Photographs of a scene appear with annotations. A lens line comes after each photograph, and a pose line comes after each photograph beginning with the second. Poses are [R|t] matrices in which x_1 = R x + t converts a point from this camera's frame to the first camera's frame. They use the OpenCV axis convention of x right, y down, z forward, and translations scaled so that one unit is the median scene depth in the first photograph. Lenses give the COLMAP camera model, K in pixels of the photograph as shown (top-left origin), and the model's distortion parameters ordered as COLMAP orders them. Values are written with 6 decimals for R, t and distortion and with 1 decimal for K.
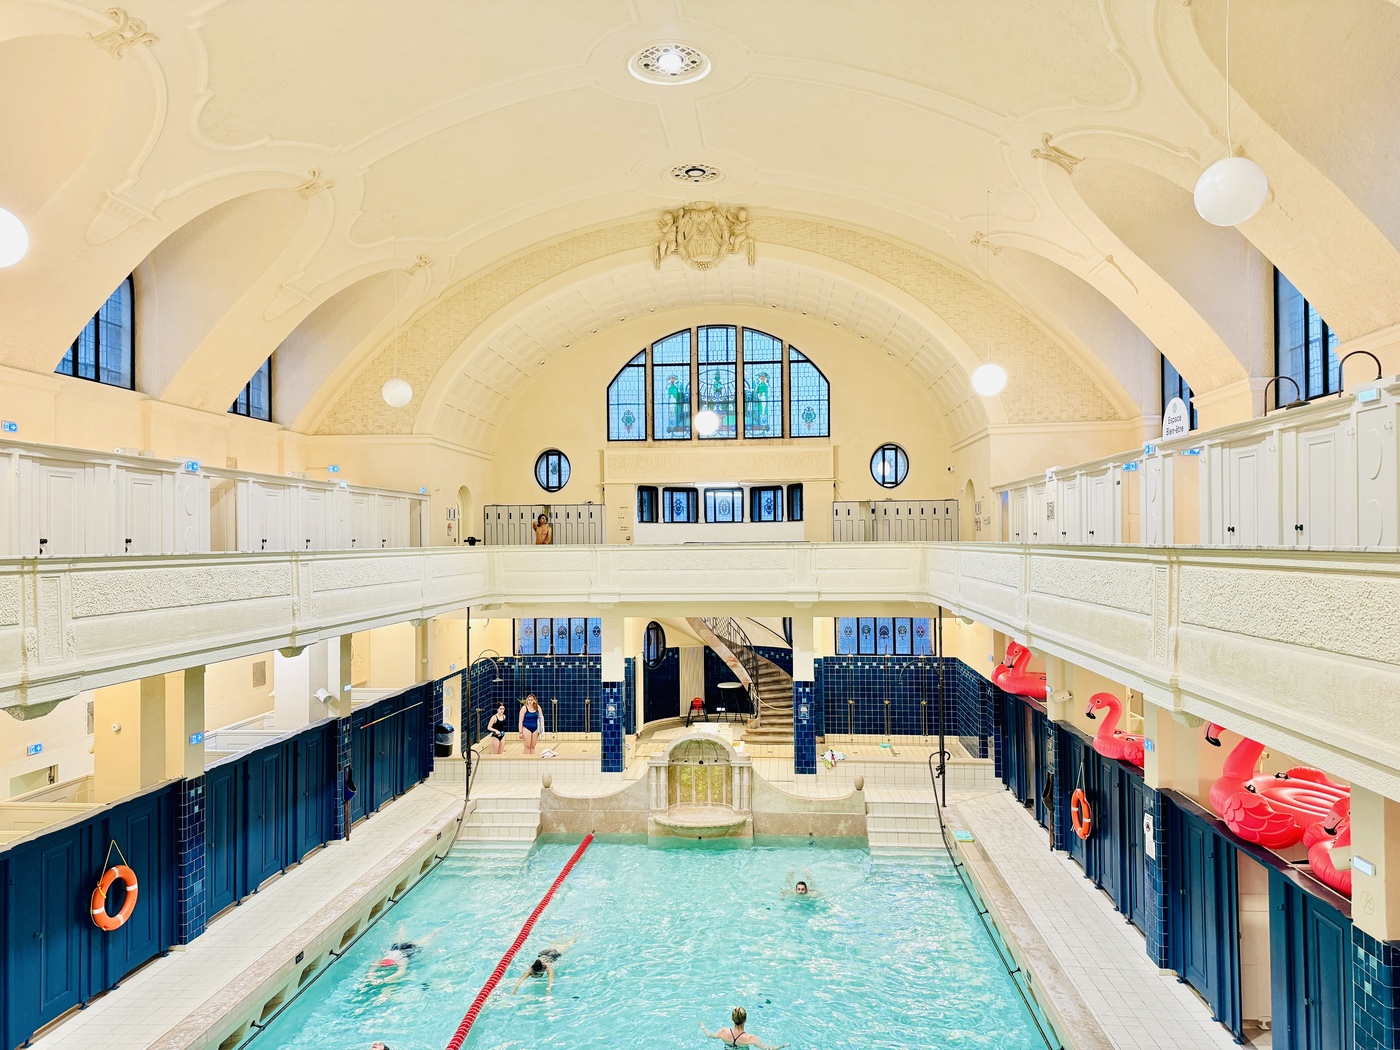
lens RADIAL K [[971.1, 0, 700.0], [0, 971.1, 525.0], [0, 0, 1]] dist [0.005854, 0.003243]
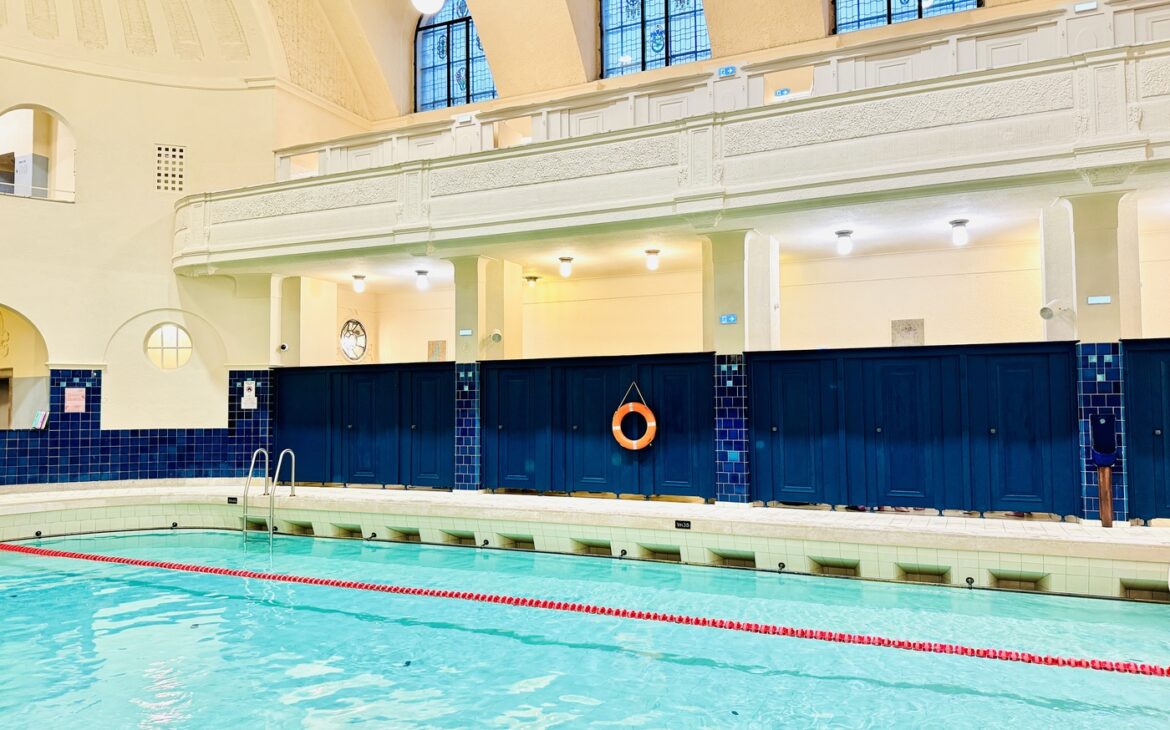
lens RADIAL K [[800.5, 0, 585.0], [0, 800.5, 365.0], [0, 0, 1]] dist [0.089870, -0.115411]
pose [[-0.345391, -0.027142, -0.938066, 0.435266], [0.027524, 0.998859, -0.039035, 0.346139], [0.938055, -0.039301, -0.344250, 1.328182]]
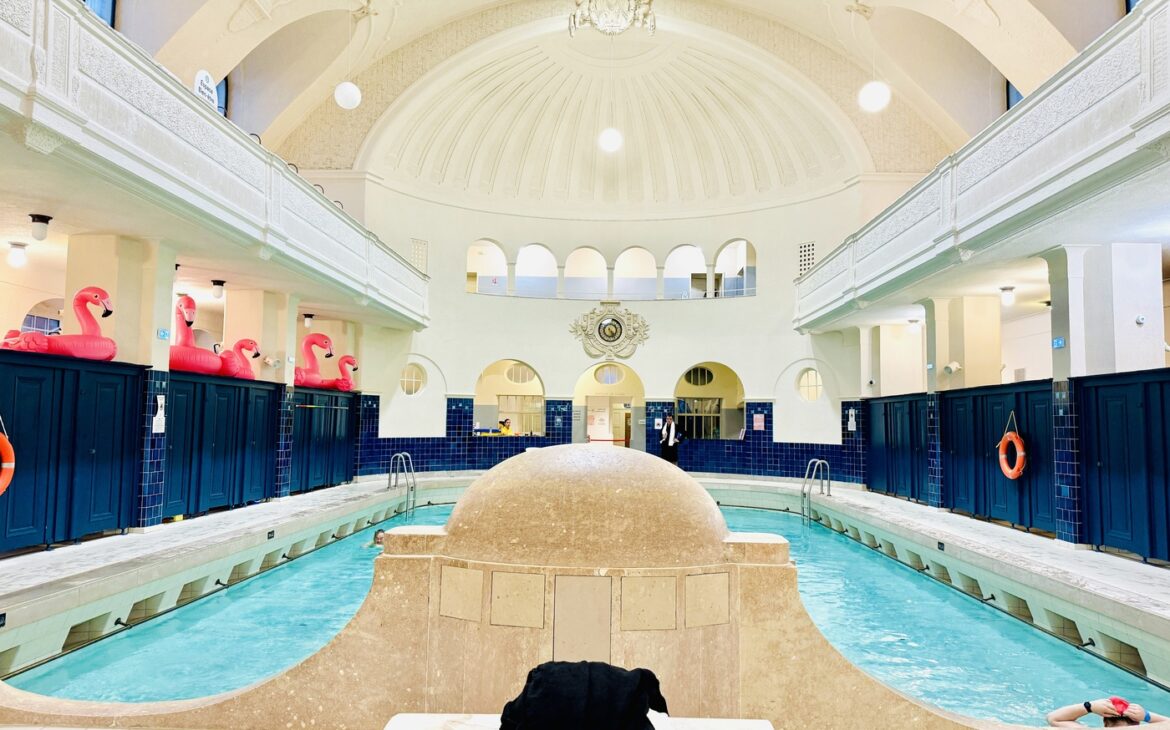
lens RADIAL K [[800.5, 0, 585.0], [0, 800.5, 365.0], [0, 0, 1]] dist [0.089870, -0.115411]
pose [[-0.998872, -0.002503, -0.047425, 0.017942], [0.001690, 0.996105, -0.088157, 0.362946], [0.047461, -0.088138, -0.994977, 2.084893]]
